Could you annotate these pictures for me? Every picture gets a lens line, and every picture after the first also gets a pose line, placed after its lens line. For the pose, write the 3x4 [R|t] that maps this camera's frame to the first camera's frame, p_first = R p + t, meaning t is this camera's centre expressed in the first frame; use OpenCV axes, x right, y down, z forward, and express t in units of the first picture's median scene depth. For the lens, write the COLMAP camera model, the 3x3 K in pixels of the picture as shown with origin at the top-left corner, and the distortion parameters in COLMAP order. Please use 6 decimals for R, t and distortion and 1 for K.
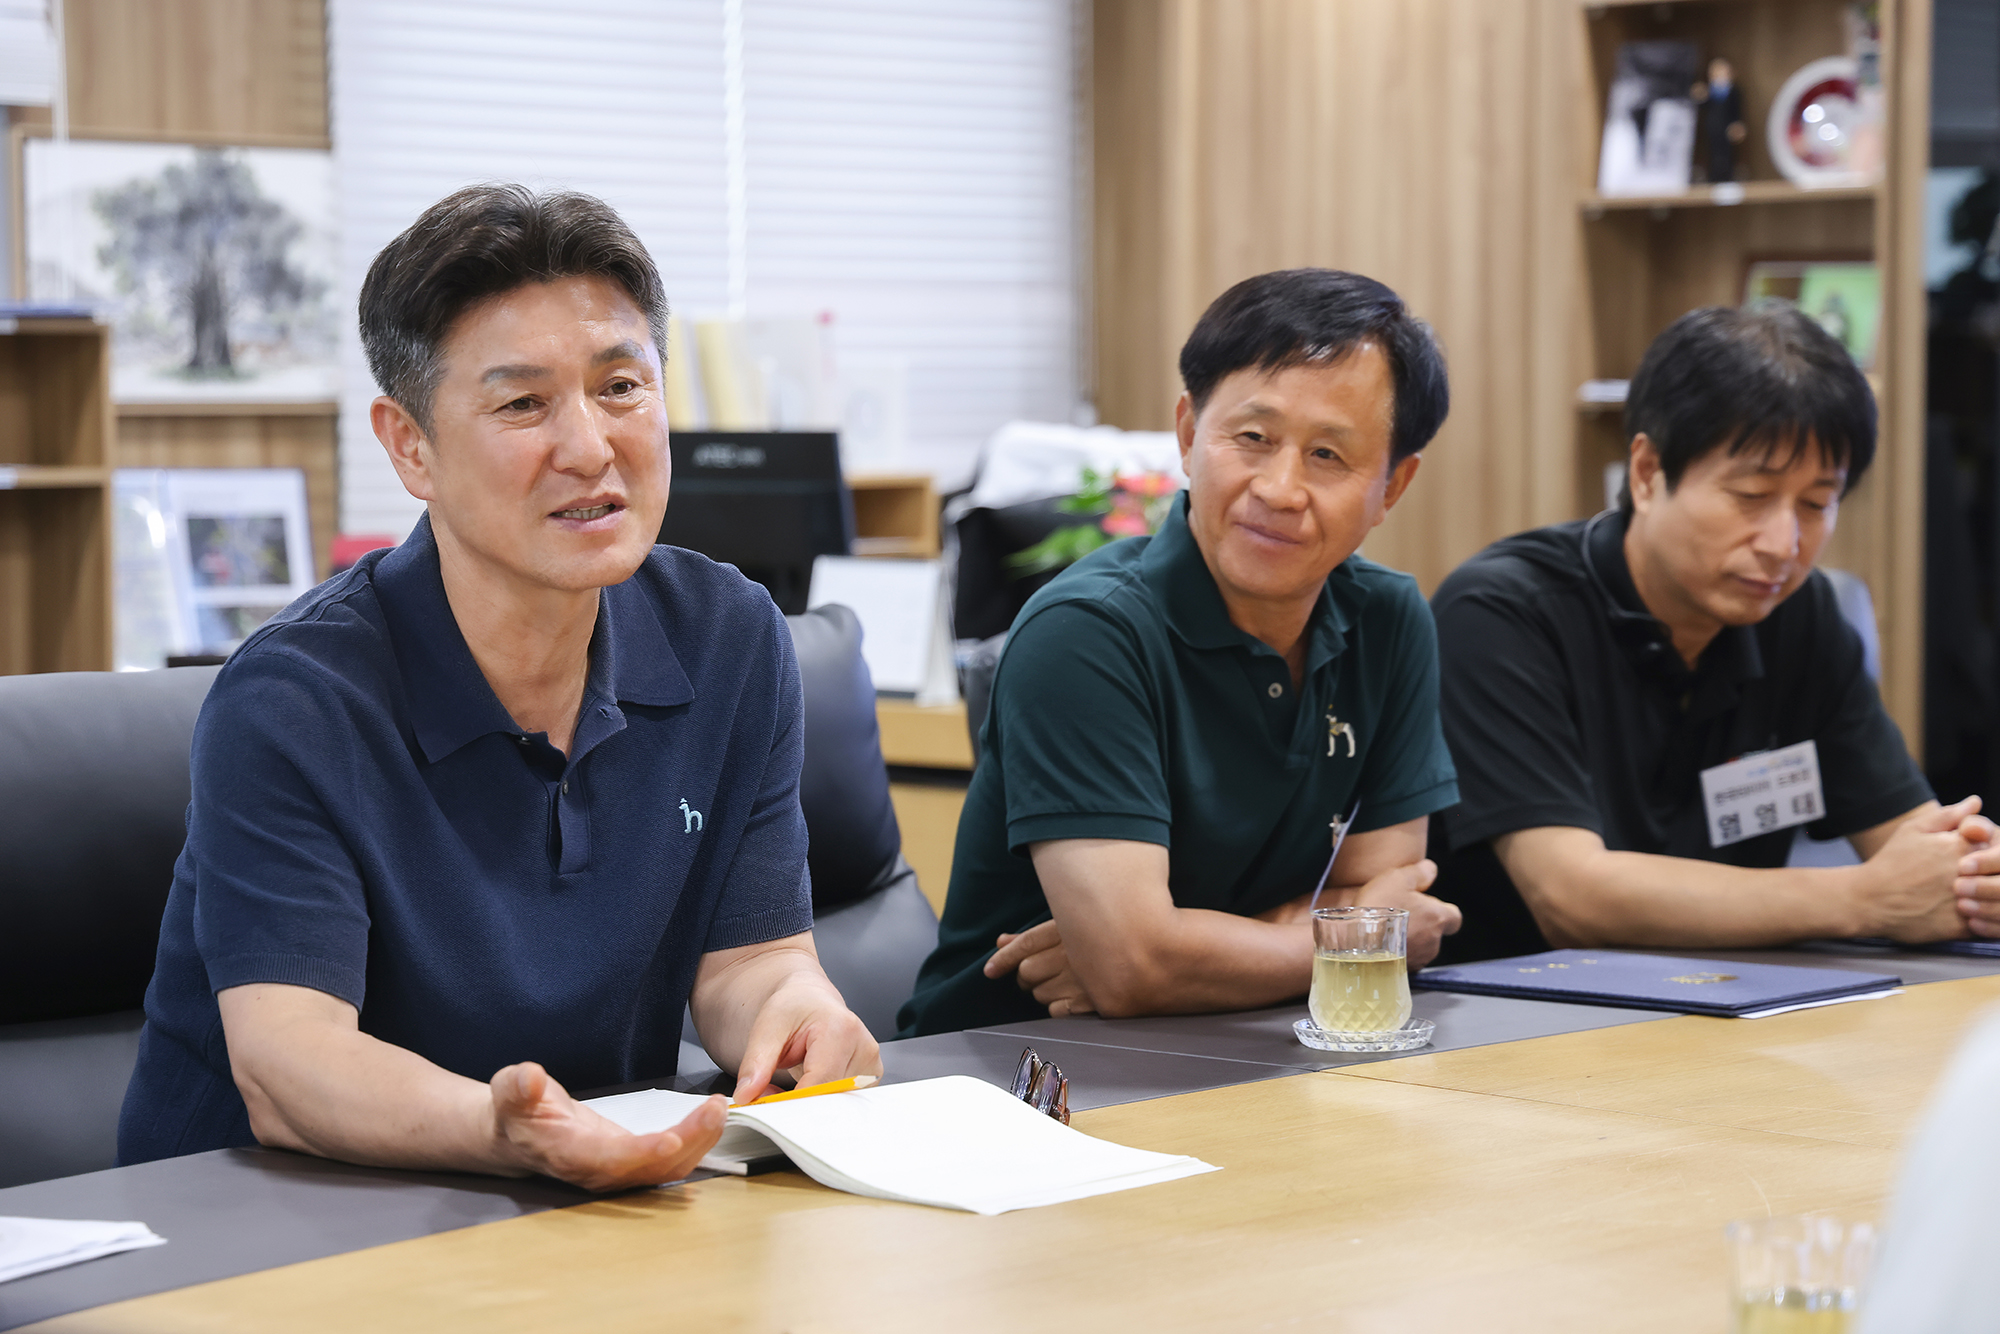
lens RADIAL K [[5090.1, 0, 959.8], [0, 5090.1, 743.9], [0, 0, 1]] dist [0.348645, 0.000000]
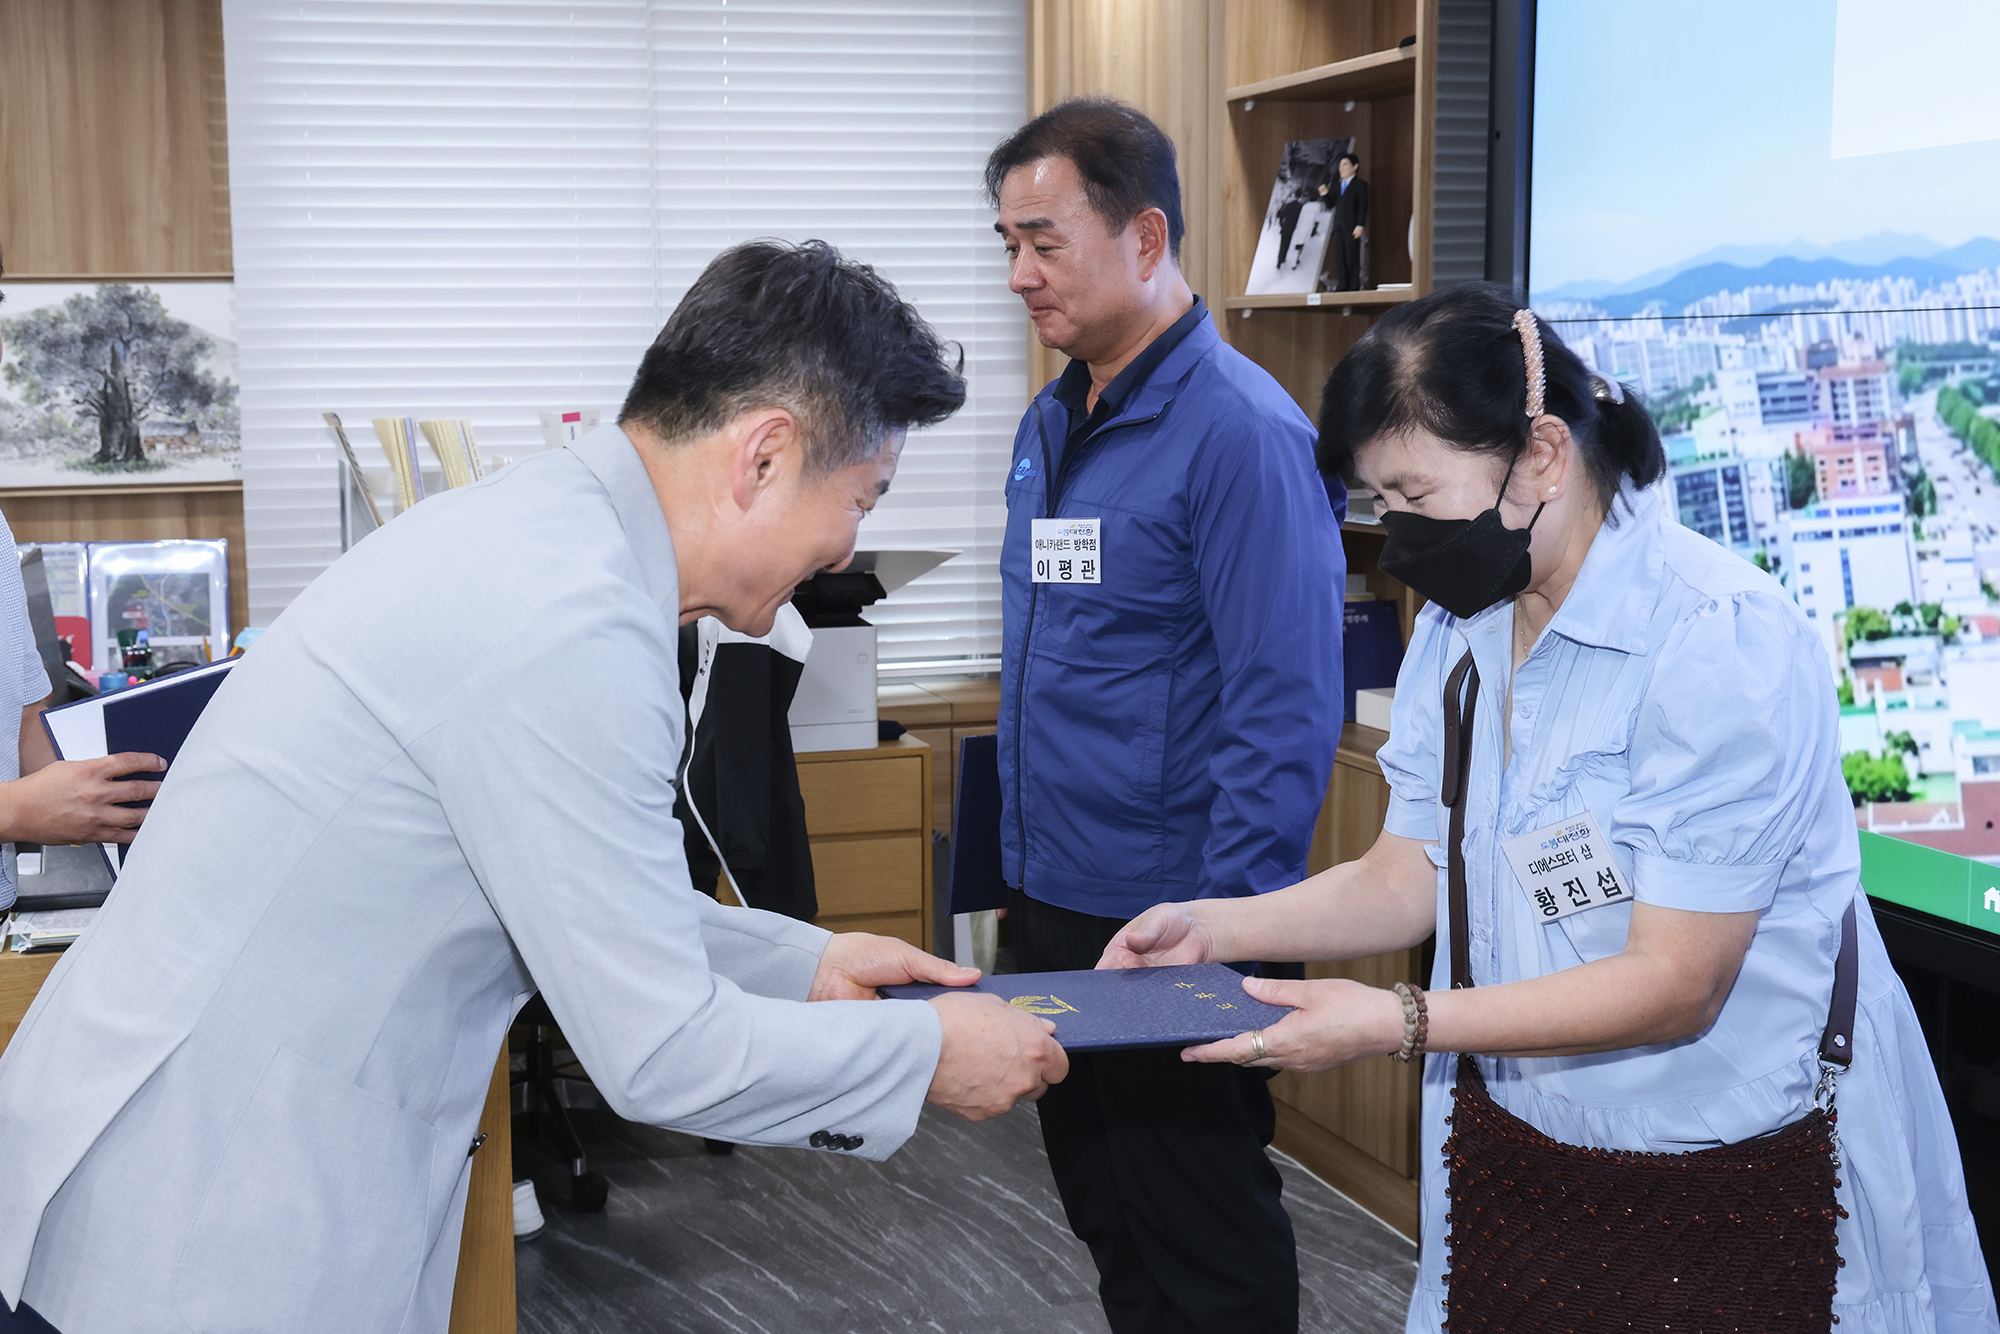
lens RADIAL K [[2426.7, 0, 861.3], [0, 2426.7, 609.1], [0, 0, 1]] dist [0.077967, 0.000000]
pose [[0.863346, 0.047817, -0.502342, 0.303309], [-0.025689, 0.998374, 0.050883, -0.071509], [0.503959, -0.031025, 0.863170, 0.578911]]
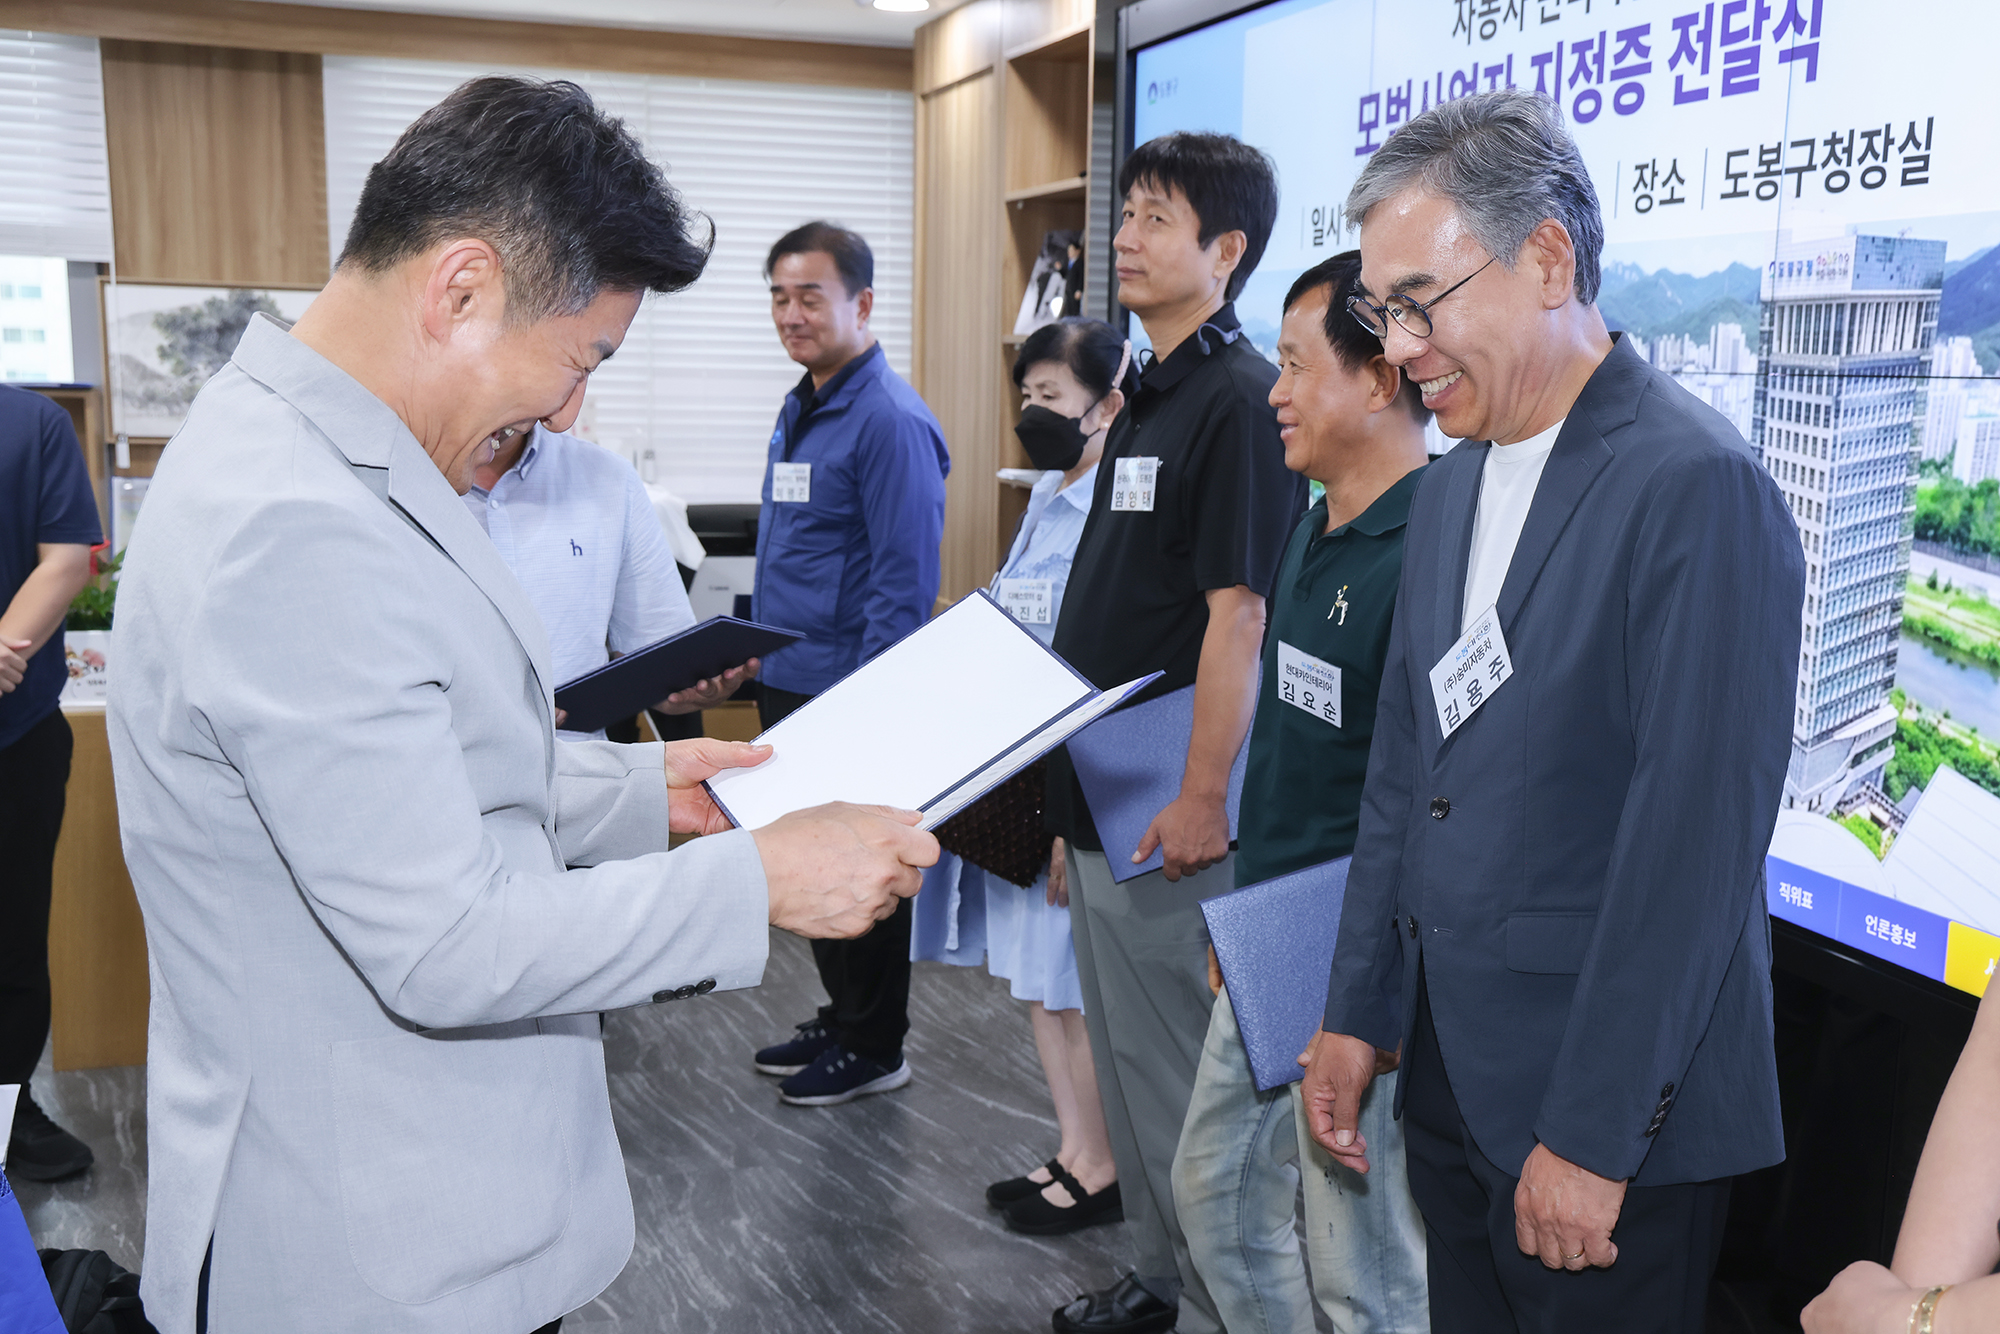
lens RADIAL K [[2231.6, 0, 1123.6], [0, 2231.6, 713.8], [0, 0, 1]] dist [0.078220, 0.000000]
pose [[0.889048, 0.096017, -0.447632, 0.455182], [-0.057972, 0.993500, 0.097966, -0.066190], [0.454129, -0.061147, 0.888835, 0.458711]]
